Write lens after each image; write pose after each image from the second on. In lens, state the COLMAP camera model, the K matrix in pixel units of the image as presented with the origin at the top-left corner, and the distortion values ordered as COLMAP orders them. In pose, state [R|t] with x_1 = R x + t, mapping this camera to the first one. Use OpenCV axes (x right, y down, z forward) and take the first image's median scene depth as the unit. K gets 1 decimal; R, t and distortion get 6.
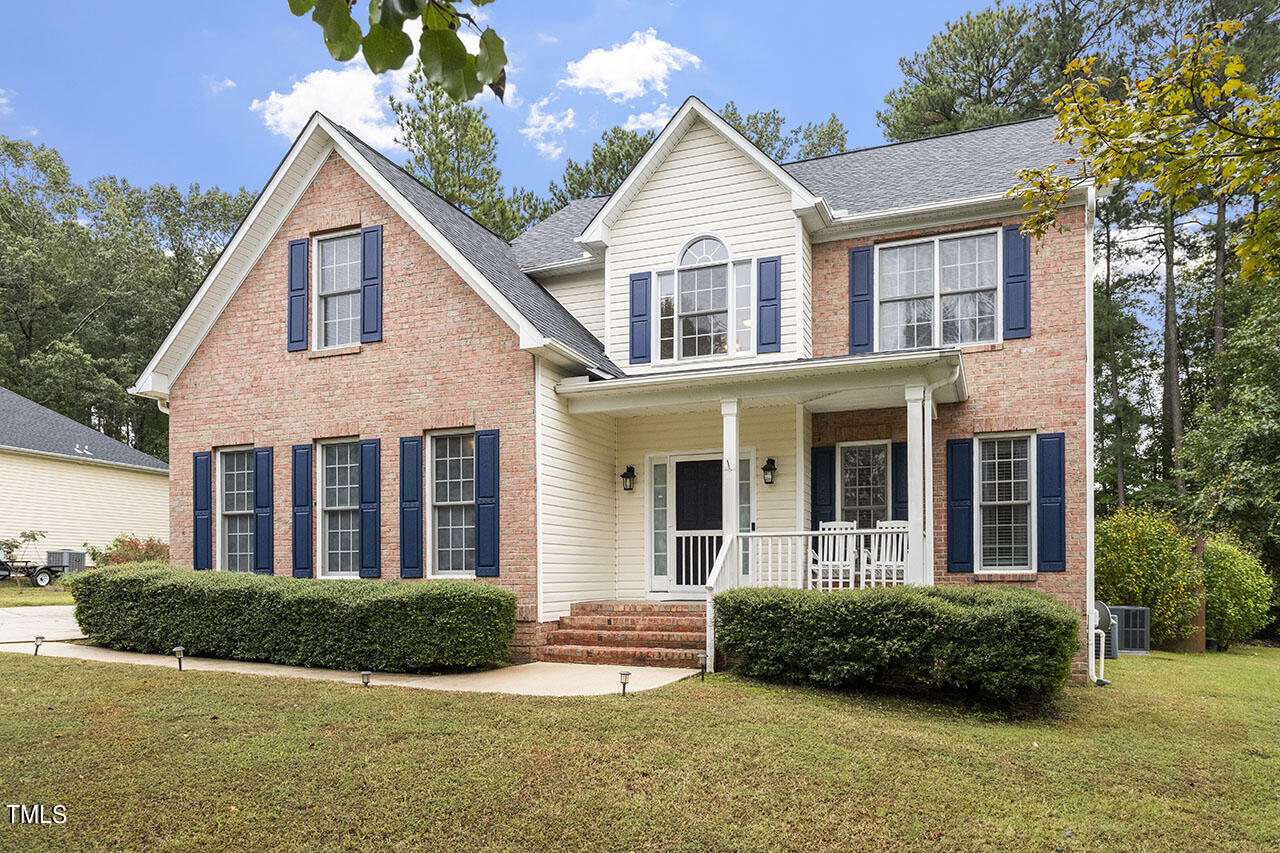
lens RADIAL K [[920.0, 0, 639.5], [0, 920.0, 509.5], [0, 0, 1]] dist [0.001073, -0.000374]
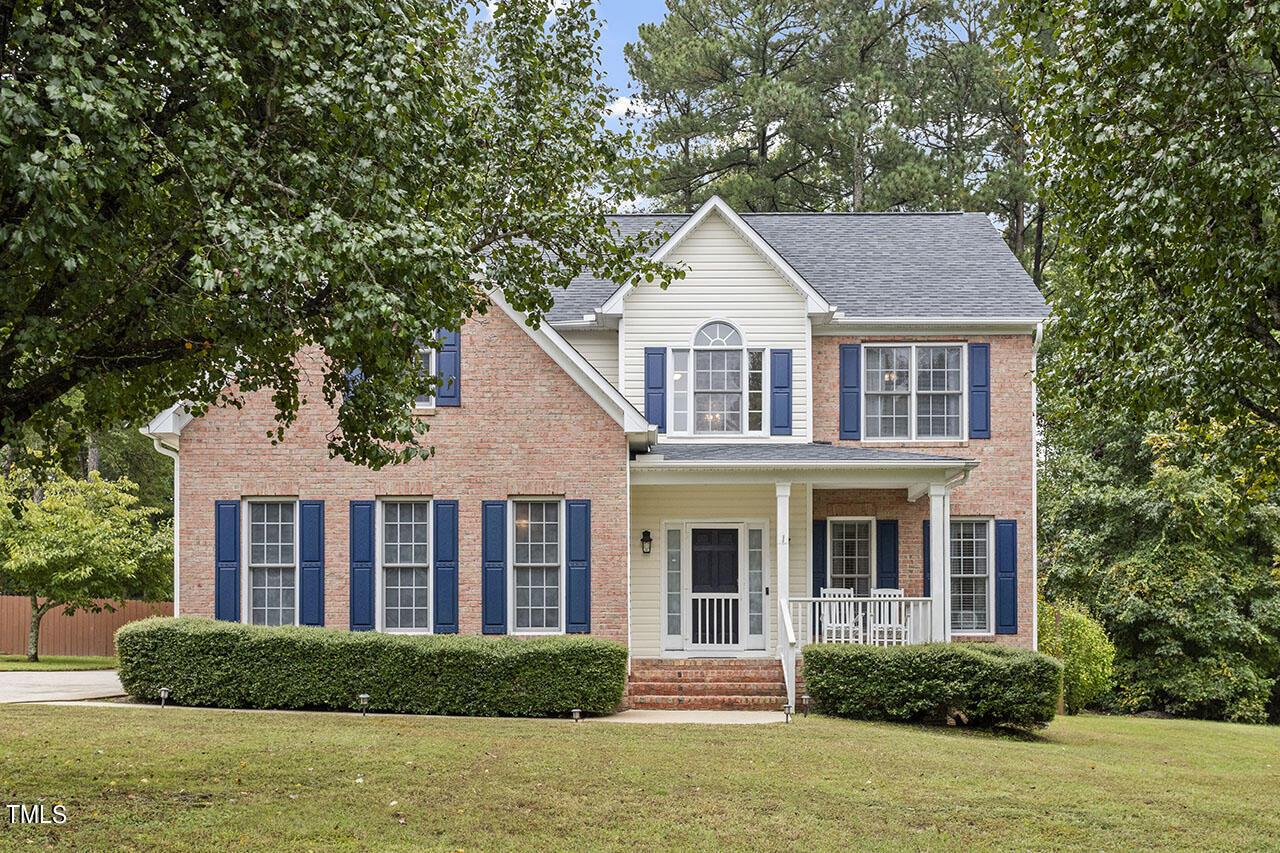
lens RADIAL K [[1739.1, 0, 492.1], [0, 1739.1, 428.1], [0, 0, 1]] dist [0.026789, -0.030715]
pose [[0.935225, 0.051155, 0.350340, -0.940998], [-0.030397, 0.997455, -0.064500, -0.032187], [-0.352747, 0.049673, 0.934399, -0.861925]]
